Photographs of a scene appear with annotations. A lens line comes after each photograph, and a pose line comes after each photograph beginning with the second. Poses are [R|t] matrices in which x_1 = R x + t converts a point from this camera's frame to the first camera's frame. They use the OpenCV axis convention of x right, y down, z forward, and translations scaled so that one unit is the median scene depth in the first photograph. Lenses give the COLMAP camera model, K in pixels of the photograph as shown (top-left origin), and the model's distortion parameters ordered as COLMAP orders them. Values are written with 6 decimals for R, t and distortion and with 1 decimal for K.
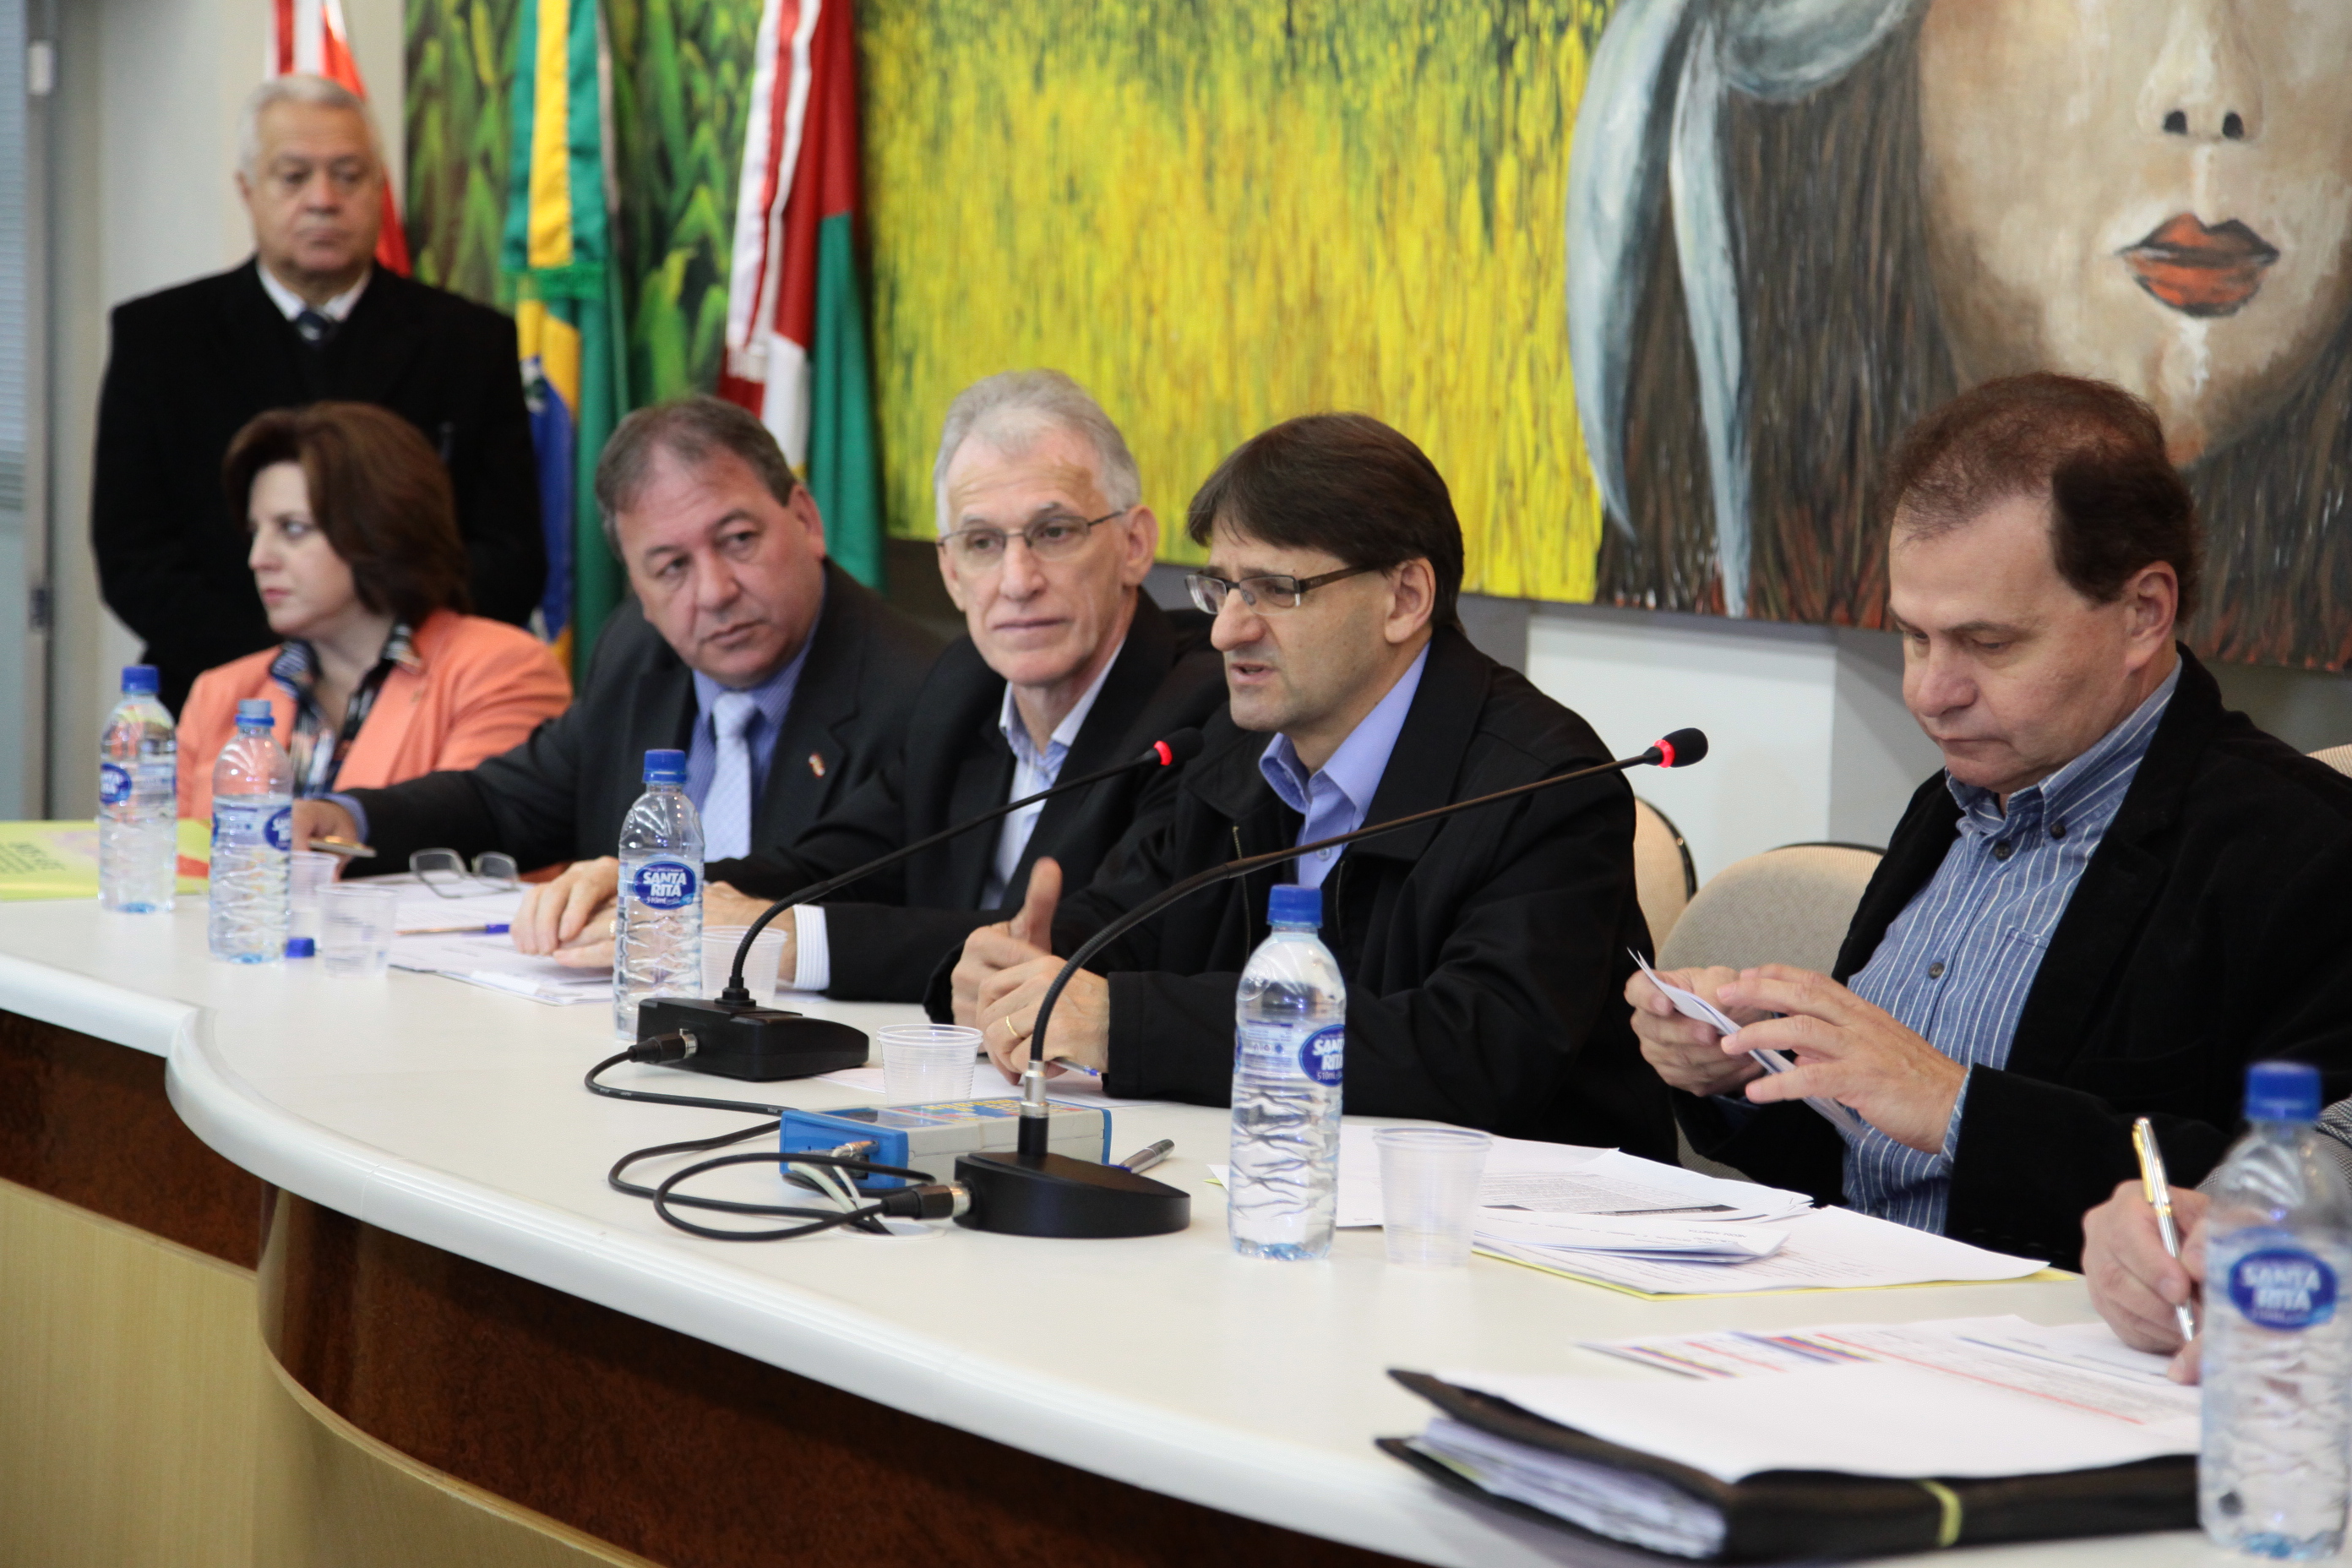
lens RADIAL K [[5307.9, 0, 1177.6], [0, 5307.9, 774.1], [0, 0, 1]] dist [0.389156, 0.000000]
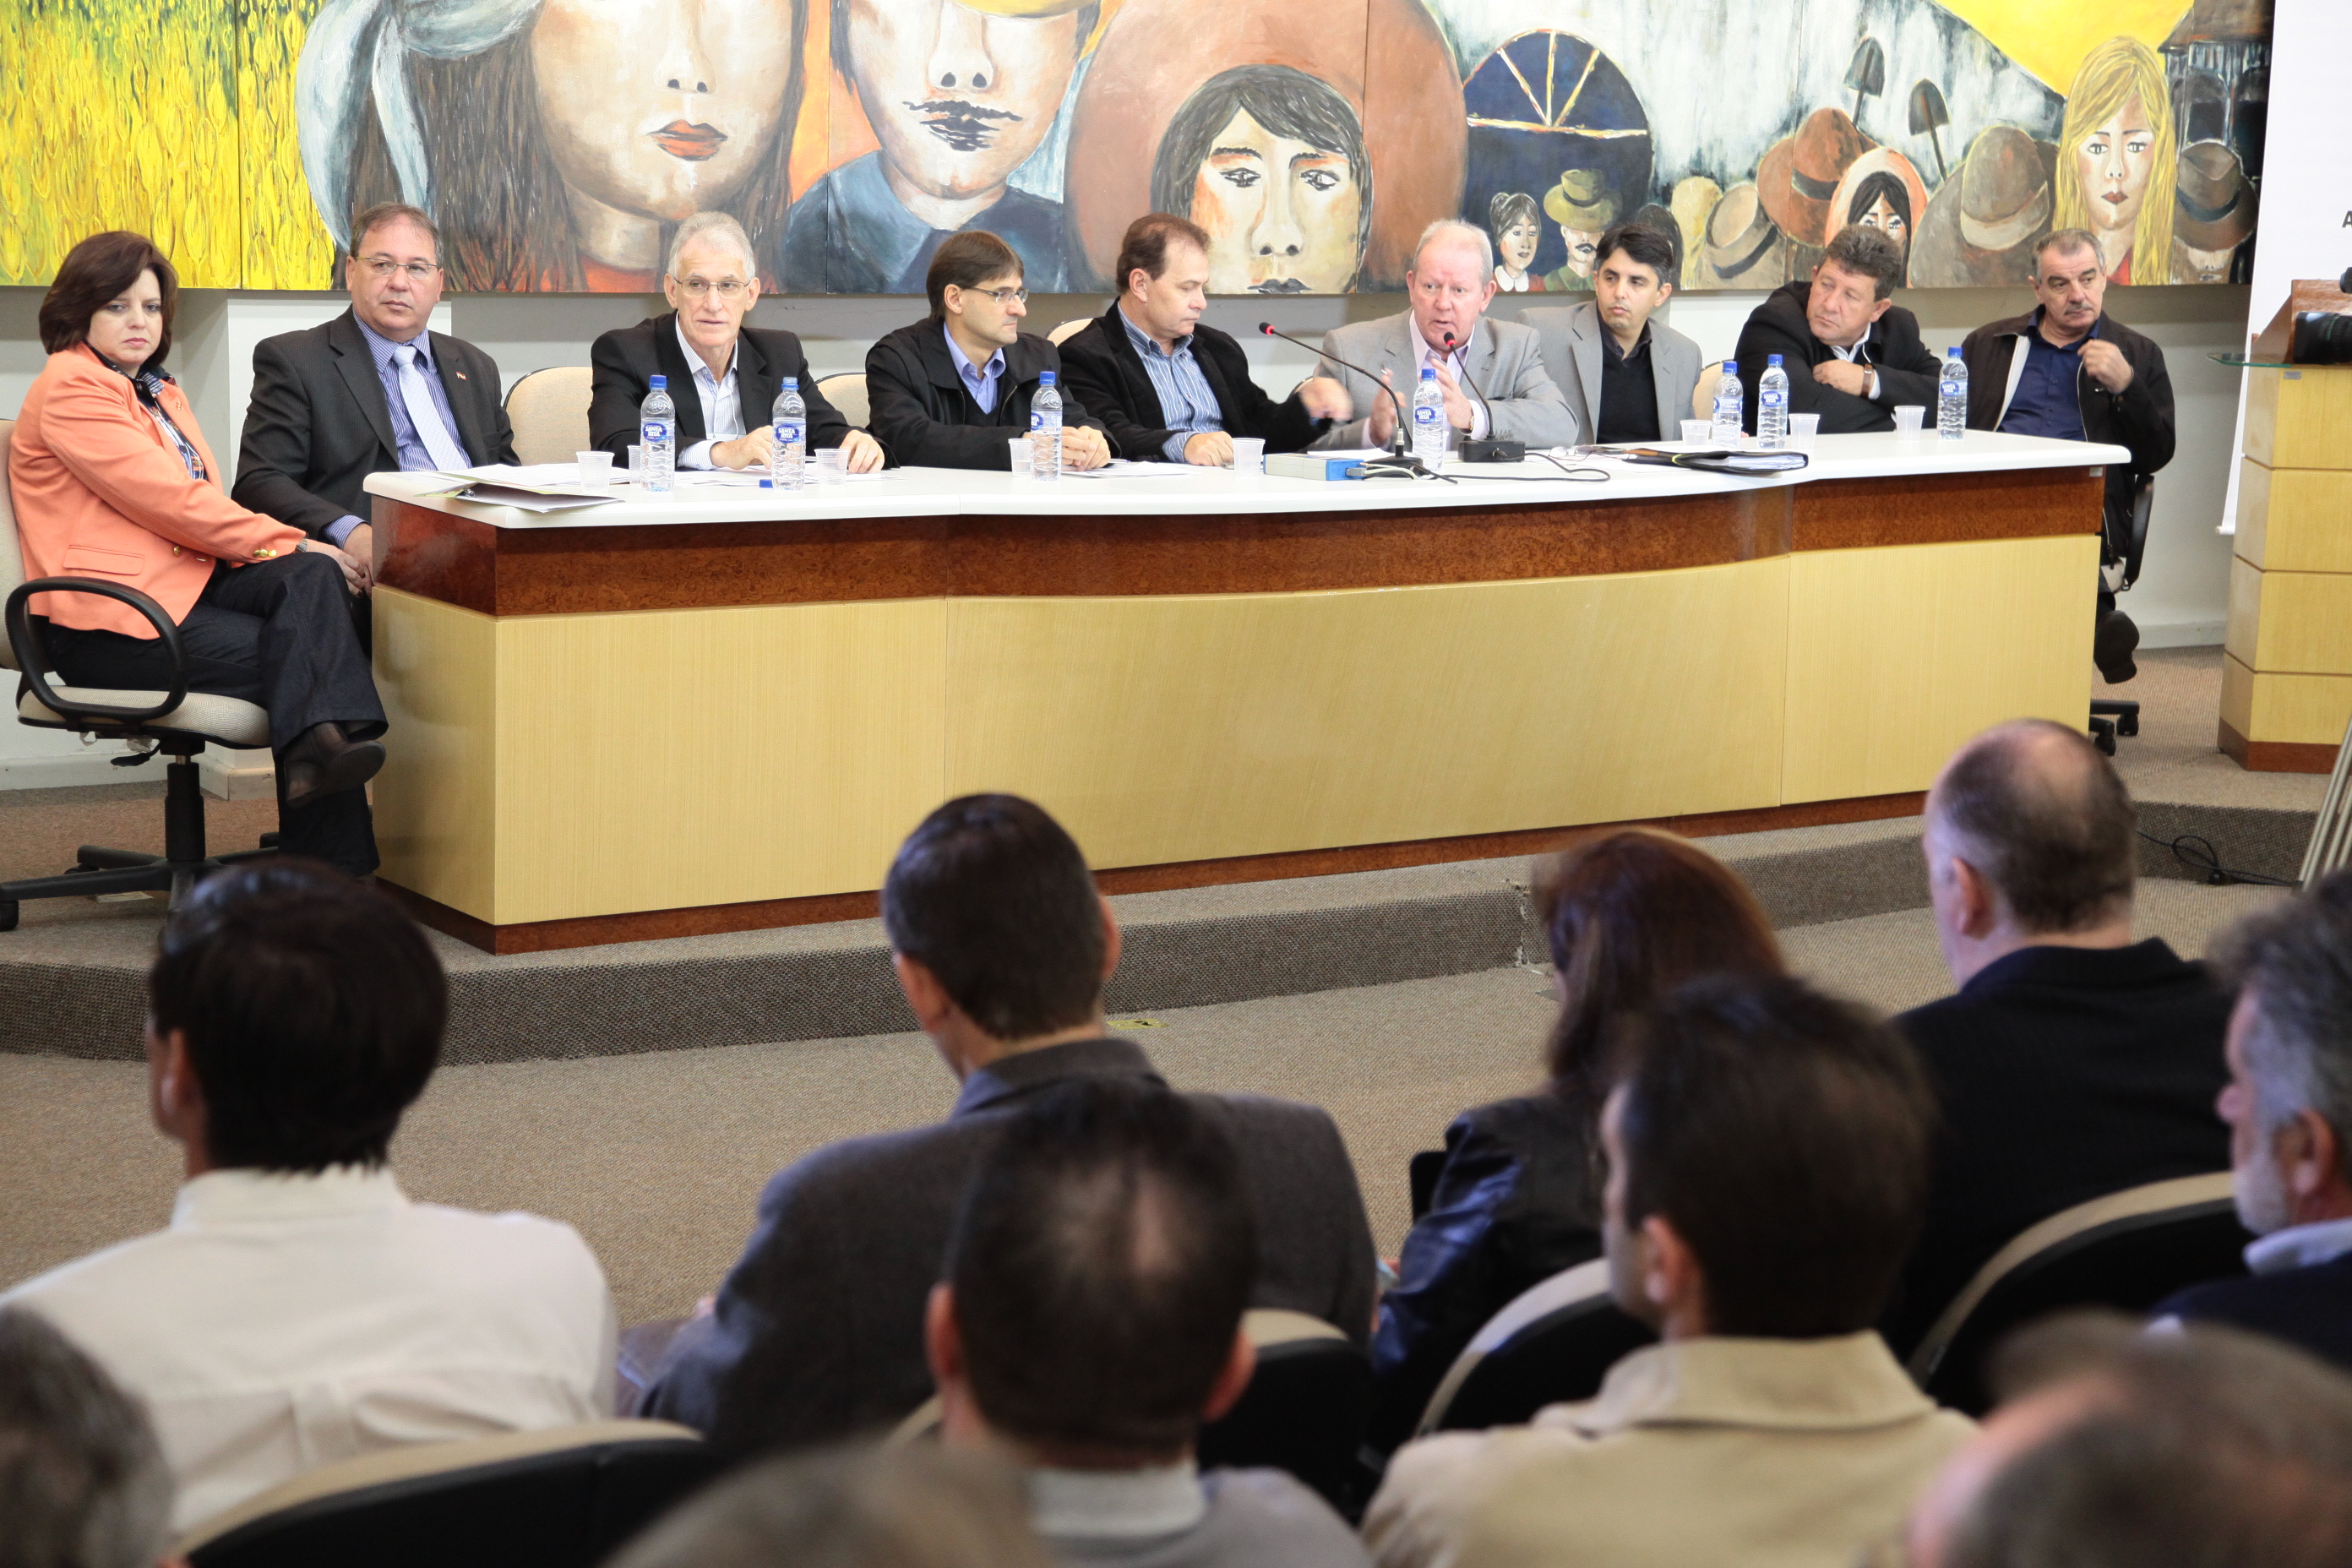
lens RADIAL K [[4131.3, 0, 1170.3], [0, 4131.3, 795.7], [0, 0, 1]] dist [0.259846, 0.000000]
pose [[0.001219, -0.200684, 0.979655, -1.664782], [0.050102, 0.978438, 0.200372, -0.159547], [-0.998743, 0.048839, 0.011247, 0.689217]]
